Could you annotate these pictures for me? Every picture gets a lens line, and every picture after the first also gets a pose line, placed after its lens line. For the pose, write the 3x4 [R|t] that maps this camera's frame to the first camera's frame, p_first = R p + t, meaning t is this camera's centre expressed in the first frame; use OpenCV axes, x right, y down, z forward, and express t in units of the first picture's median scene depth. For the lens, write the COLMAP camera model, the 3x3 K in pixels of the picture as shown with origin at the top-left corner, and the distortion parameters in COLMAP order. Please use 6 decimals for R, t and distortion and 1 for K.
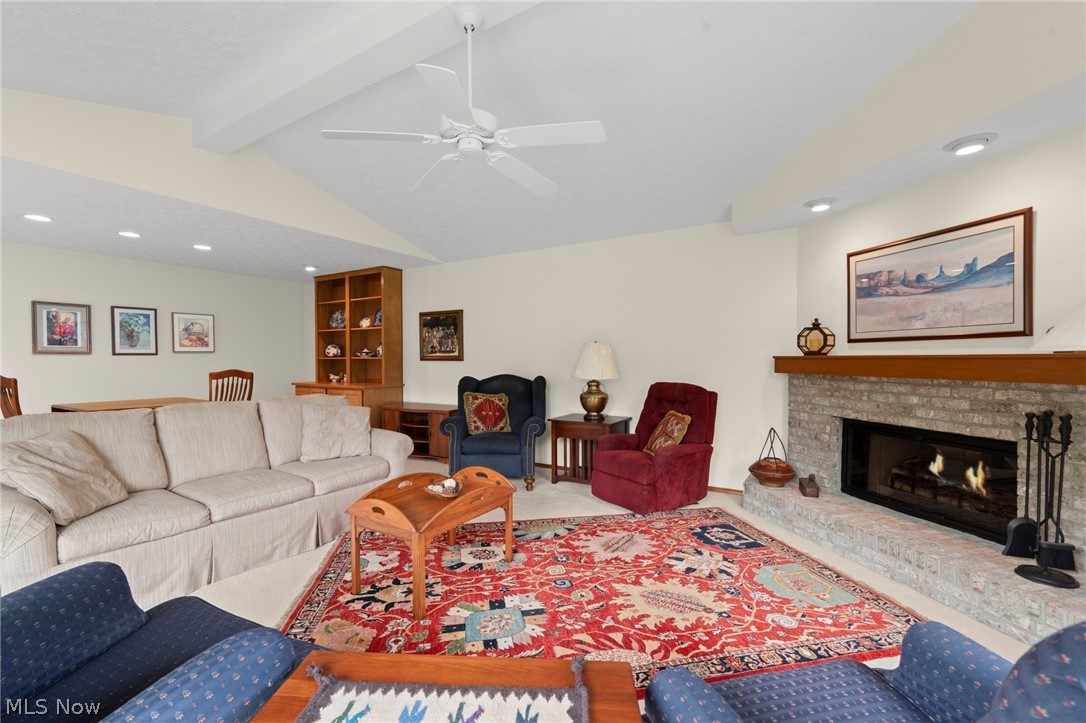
lens RADIAL K [[462.1, 0, 542.6], [0, 462.1, 365.9], [0, 0, 1]] dist [-0.000718, -0.000161]
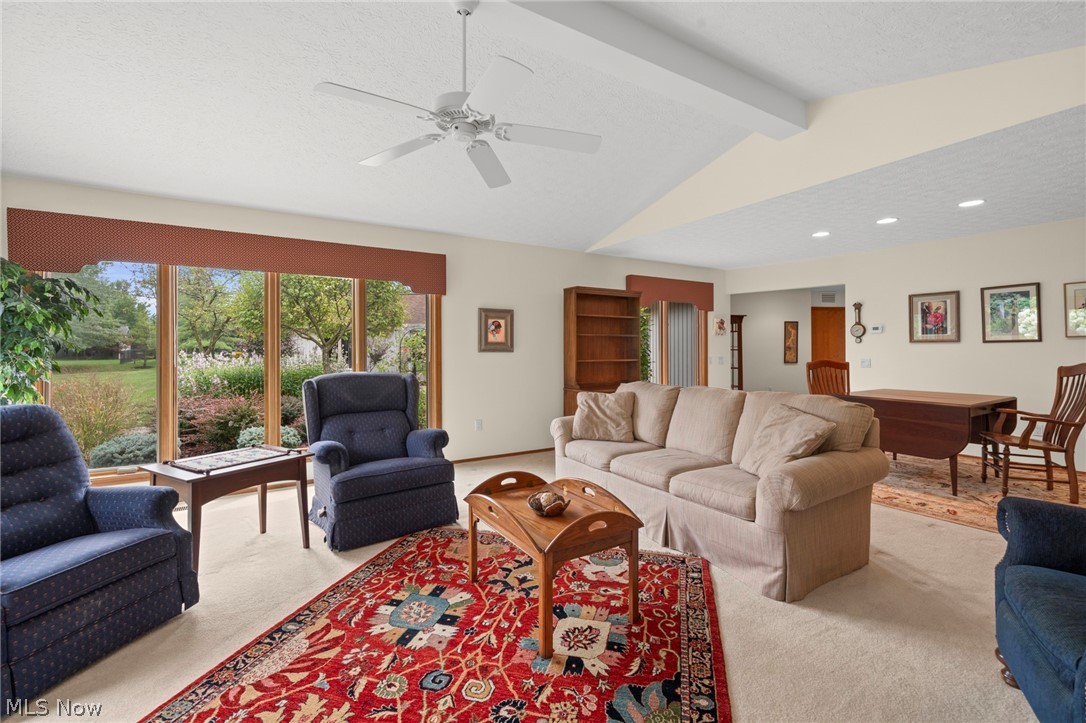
lens RADIAL K [[467.7, 0, 540.5], [0, 467.7, 346.9], [0, 0, 1]] dist [-0.000147, 0.000244]
pose [[-0.451991, -0.002663, -0.892018, 0.497271], [-0.008329, 0.999965, 0.001235, -0.017696], [0.891984, 0.007988, -0.451997, 1.220057]]
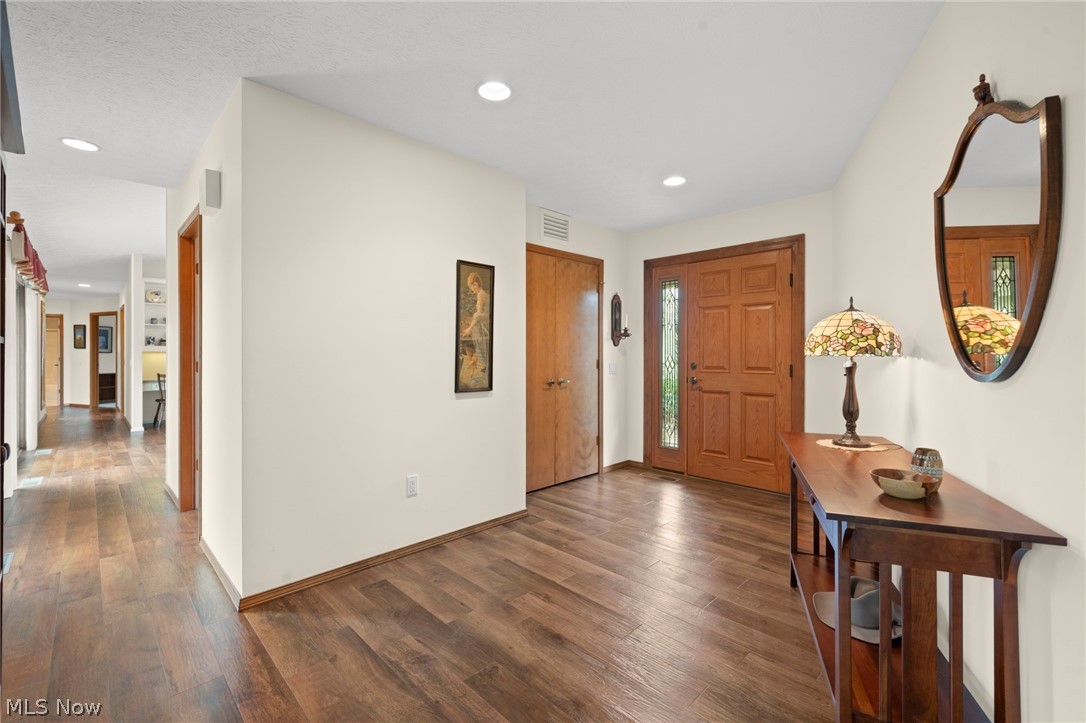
lens RADIAL K [[470.8, 0, 539.4], [0, 470.8, 356.0], [0, 0, 1]] dist [-0.000367, 0.000084]
pose [[0.151826, 0.005394, -0.988393, -2.135409], [-0.016815, 0.999854, 0.002874, -0.000424], [0.988264, 0.016184, 0.151894, 1.287836]]
